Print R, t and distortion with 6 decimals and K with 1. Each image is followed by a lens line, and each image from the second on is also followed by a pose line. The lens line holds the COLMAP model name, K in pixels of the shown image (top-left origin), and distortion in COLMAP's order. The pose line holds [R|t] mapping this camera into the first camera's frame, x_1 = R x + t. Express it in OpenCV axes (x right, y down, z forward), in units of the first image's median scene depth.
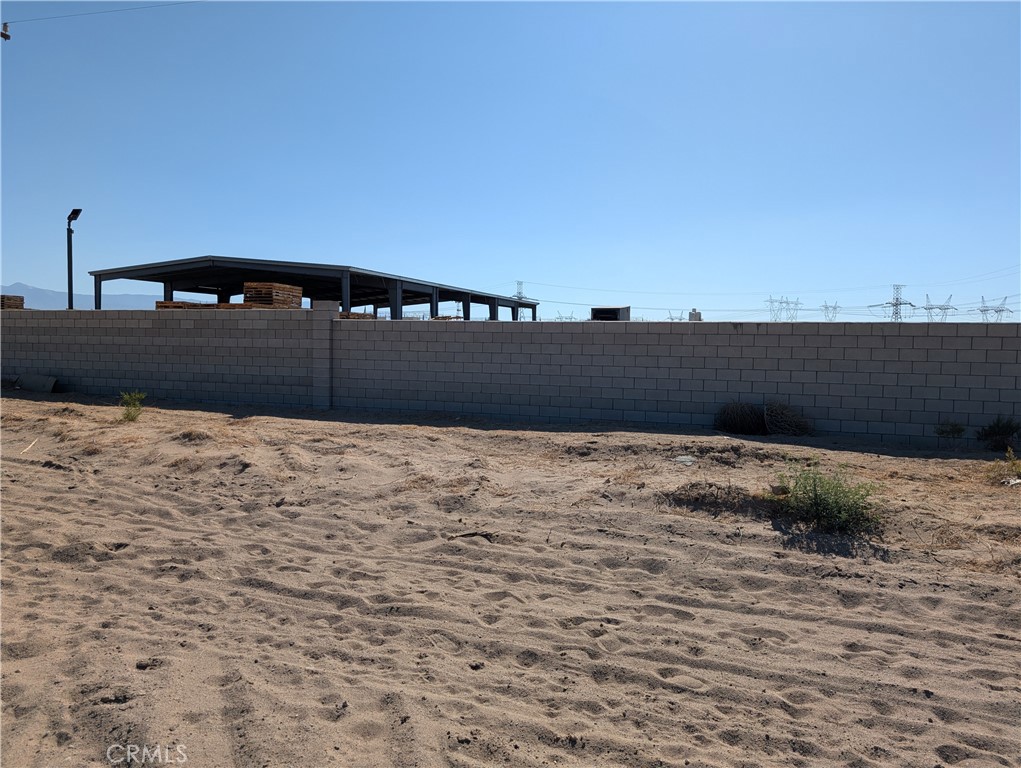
lens RADIAL K [[731.7, 0, 510.5], [0, 731.7, 384.0], [0, 0, 1]] dist [0.024283, -0.020273]
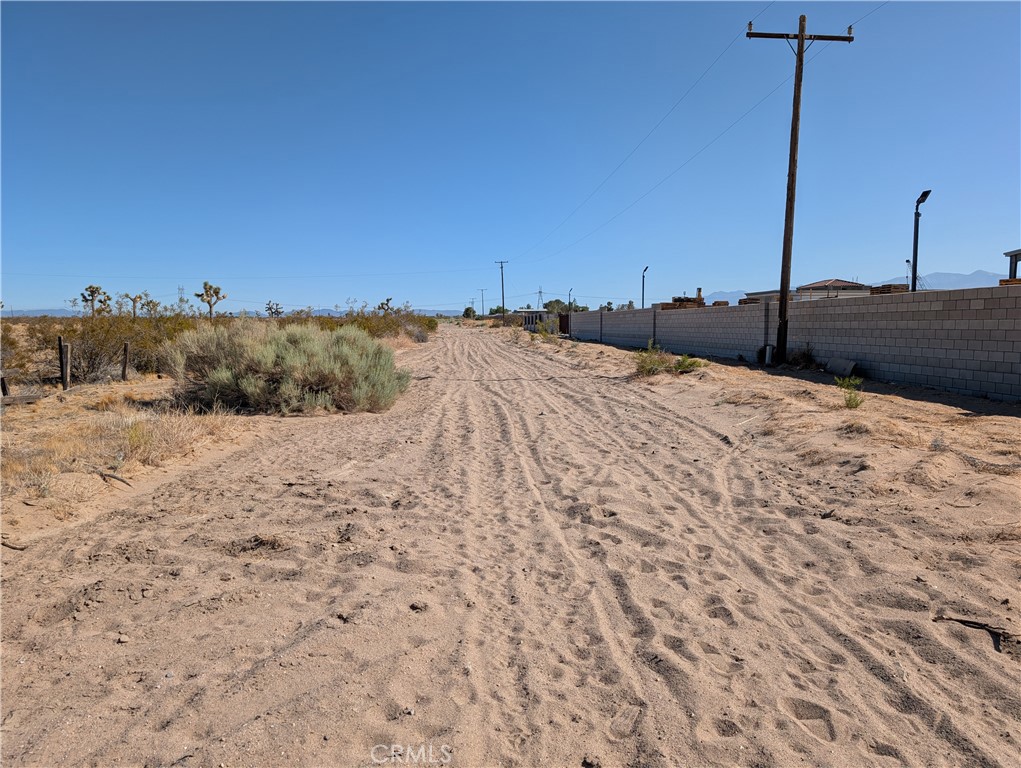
lens RADIAL K [[734.6, 0, 510.5], [0, 734.6, 384.0], [0, 0, 1]] dist [0.032902, -0.002027]
pose [[0.435973, 0.056844, -0.898163, 0.106633], [-0.040865, 0.998224, 0.043340, -0.003145], [0.899031, 0.017808, 0.437522, 0.117028]]
